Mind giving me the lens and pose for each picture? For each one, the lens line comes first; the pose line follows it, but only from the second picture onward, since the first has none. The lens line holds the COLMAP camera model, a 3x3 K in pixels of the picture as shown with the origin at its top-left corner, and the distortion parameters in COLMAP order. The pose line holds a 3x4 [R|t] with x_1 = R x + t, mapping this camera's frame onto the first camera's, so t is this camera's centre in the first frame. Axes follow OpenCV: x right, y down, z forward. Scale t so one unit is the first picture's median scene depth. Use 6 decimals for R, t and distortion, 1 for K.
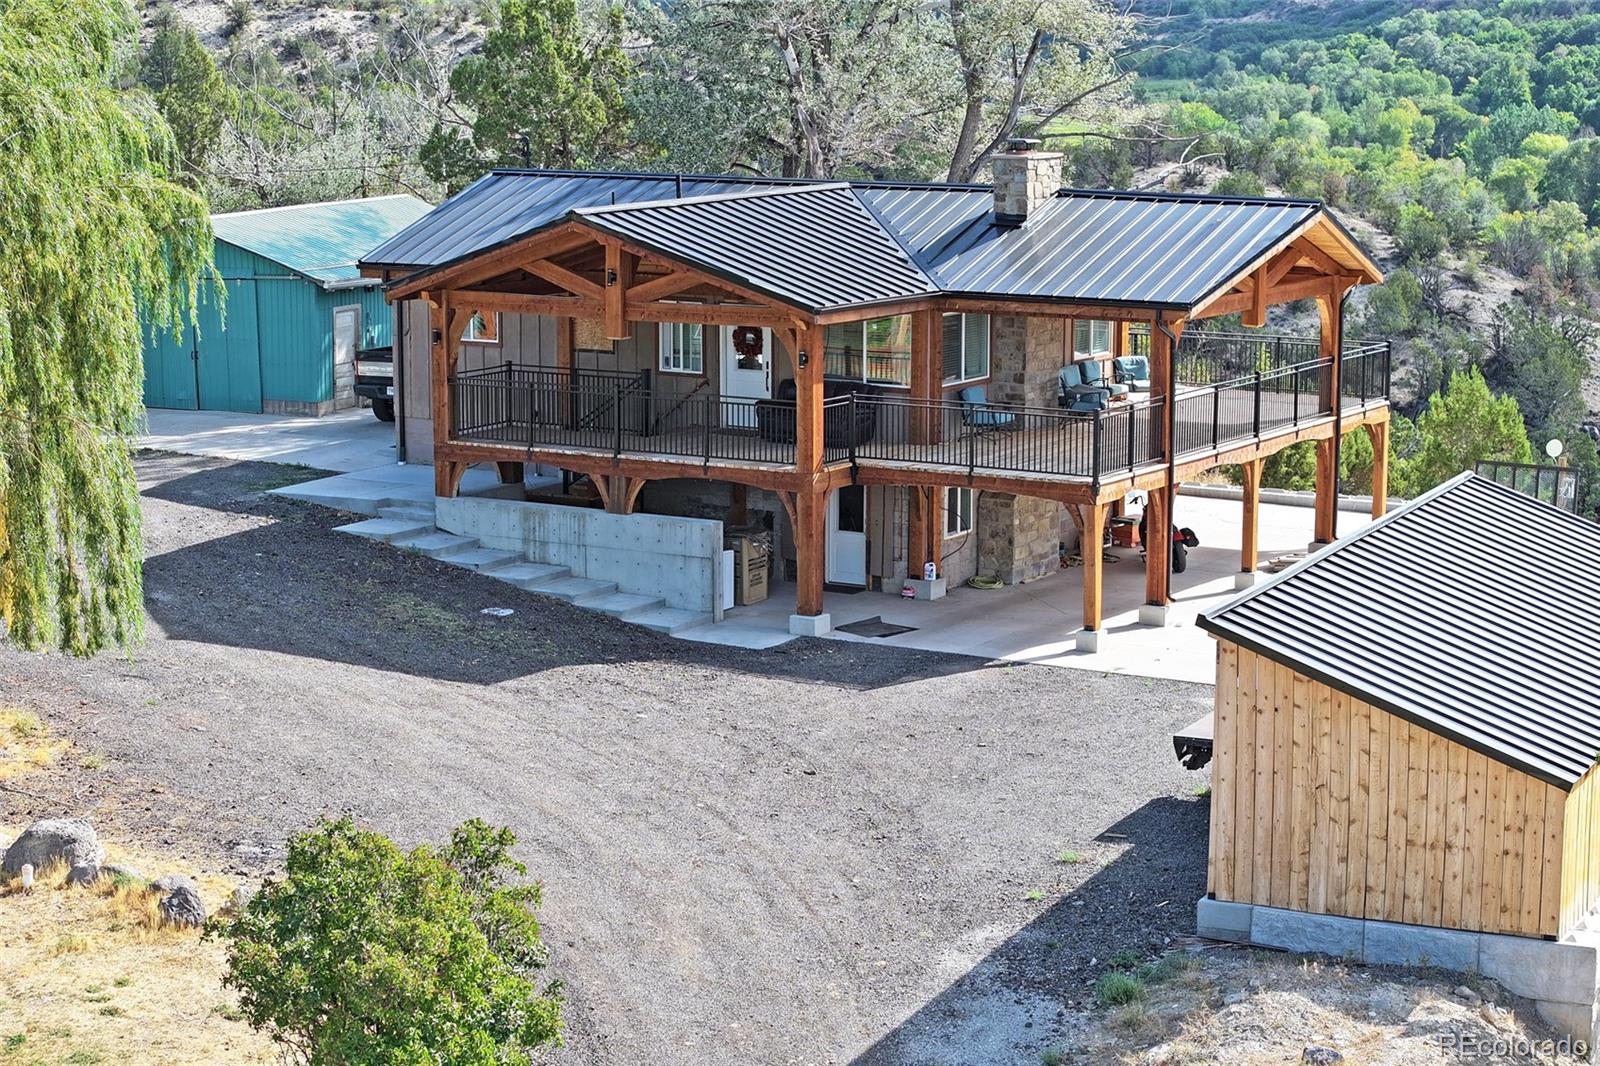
lens RADIAL K [[3197.2, 0, 801.9], [0, 3197.2, 595.2], [0, 0, 1]] dist [-0.203769, 0.863754]
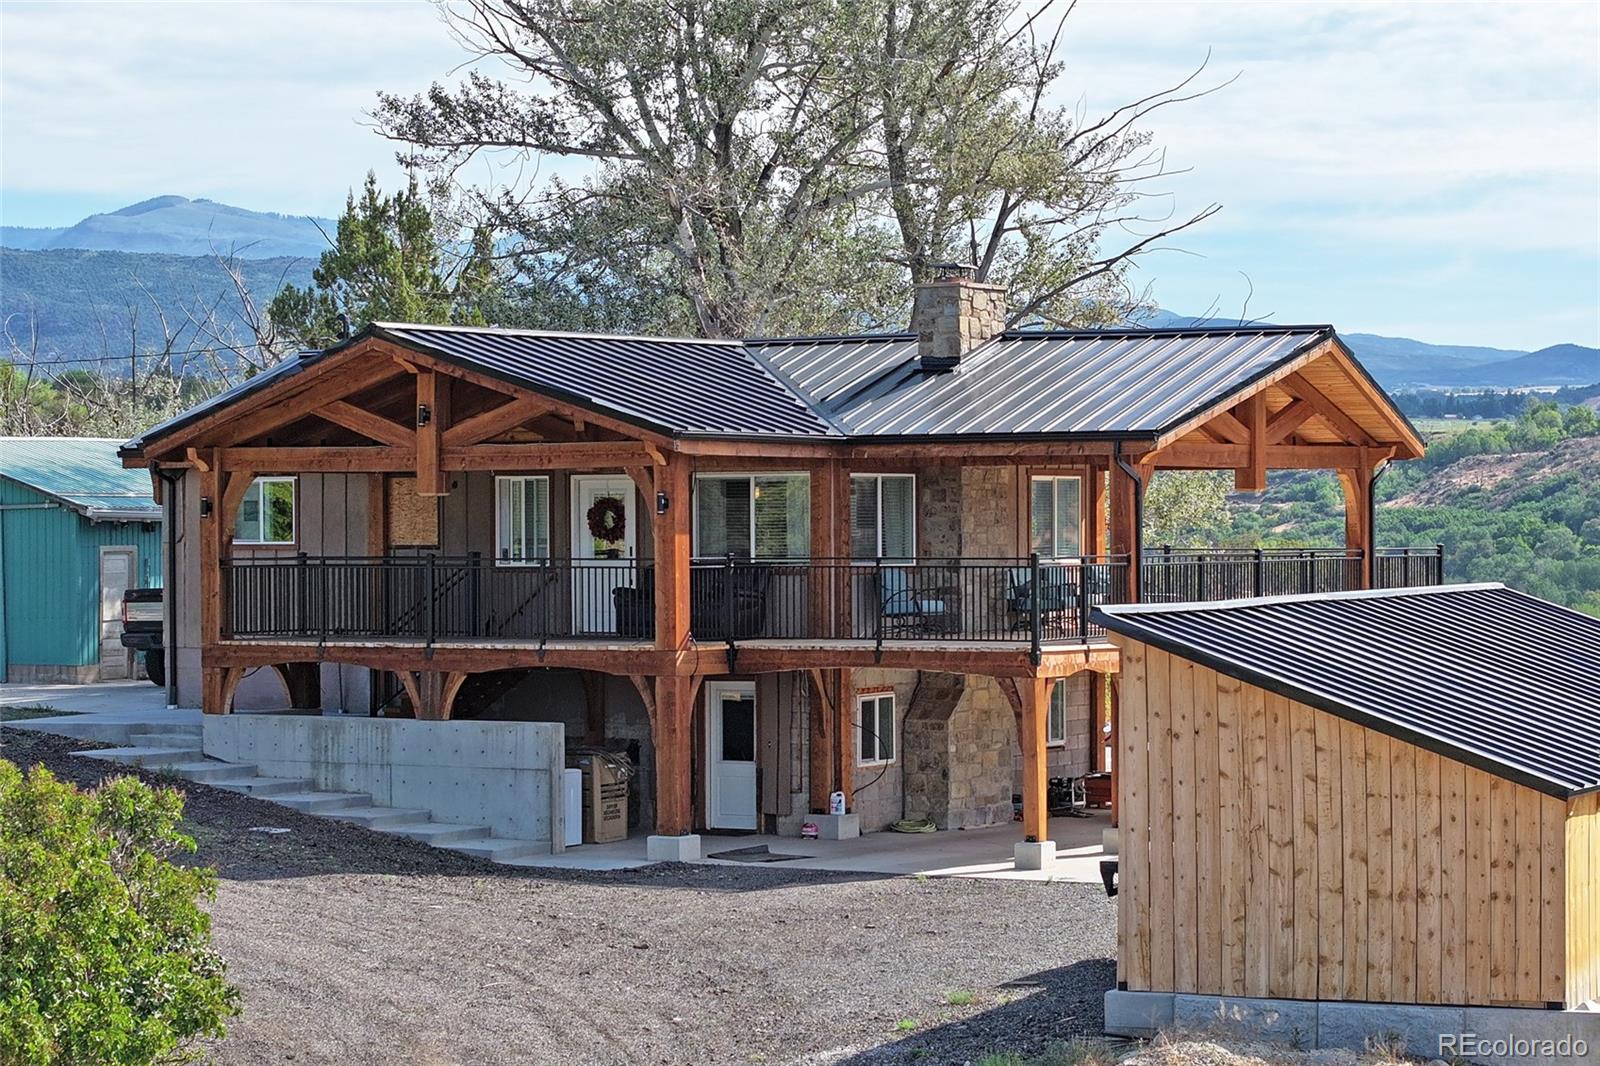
lens RADIAL K [[4159.9, 0, 839.7], [0, 4159.9, 489.4], [0, 0, 1]] dist [-0.167905, 0.032832]
pose [[0.999972, -0.006638, 0.003506, 0.039222], [0.007177, 0.982261, -0.187380, 0.111094], [-0.002200, 0.187400, 0.982281, -0.002915]]
